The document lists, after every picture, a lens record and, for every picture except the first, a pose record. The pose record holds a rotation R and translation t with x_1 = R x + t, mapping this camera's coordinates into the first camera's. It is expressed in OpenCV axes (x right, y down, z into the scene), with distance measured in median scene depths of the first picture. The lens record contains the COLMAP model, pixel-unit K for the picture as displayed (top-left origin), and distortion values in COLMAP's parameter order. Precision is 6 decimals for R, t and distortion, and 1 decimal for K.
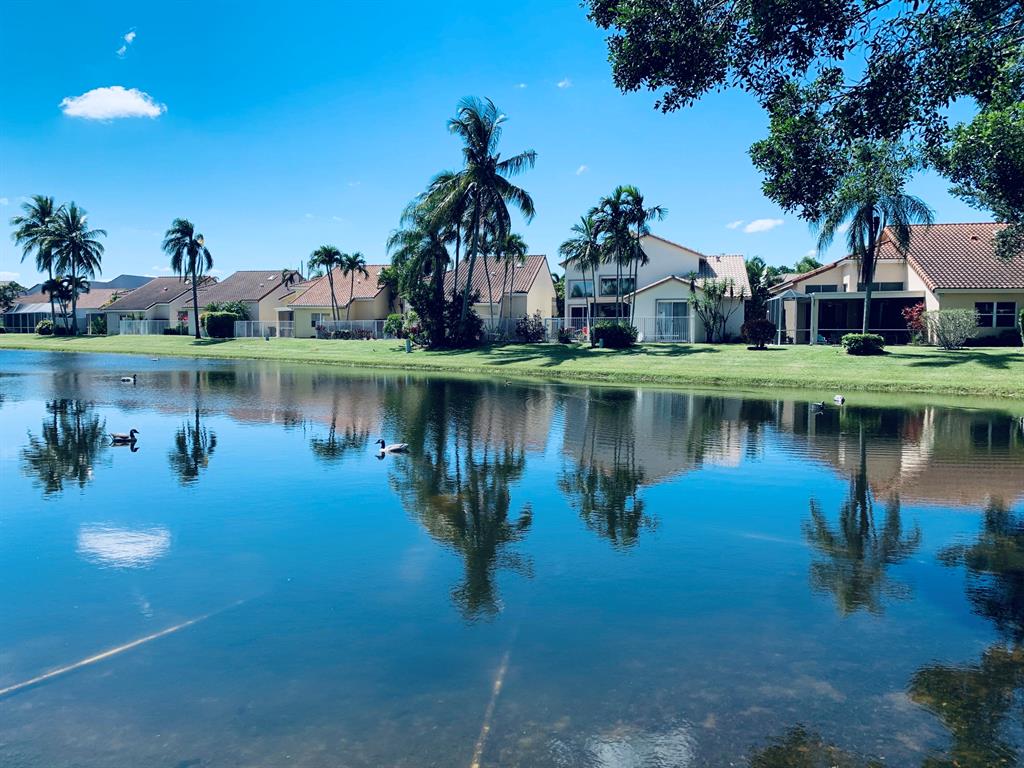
lens RADIAL K [[770.7, 0, 512.0], [0, 770.7, 384.0], [0, 0, 1]] dist [0.042590, -0.003965]
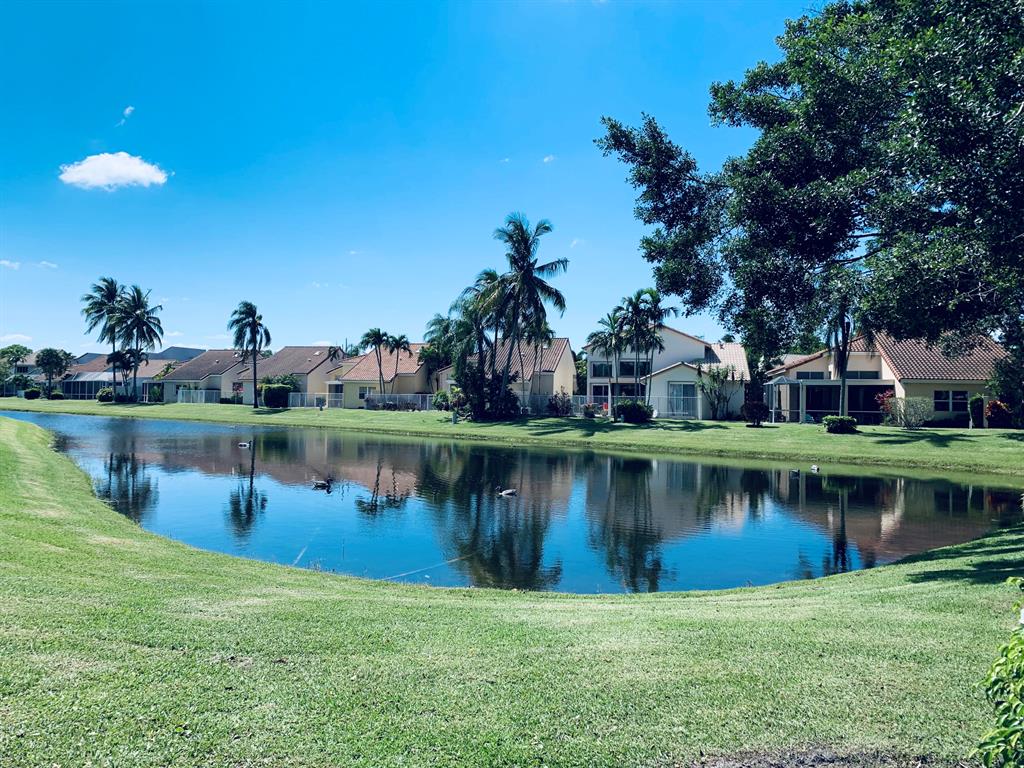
lens RADIAL K [[770.7, 0, 512.0], [0, 770.7, 384.0], [0, 0, 1]] dist [0.042590, -0.003965]
pose [[0.999858, 0.013886, -0.009529, -0.038057], [-0.014676, 0.995963, -0.088559, 0.001024], [0.008260, 0.088686, 0.996025, -0.161190]]
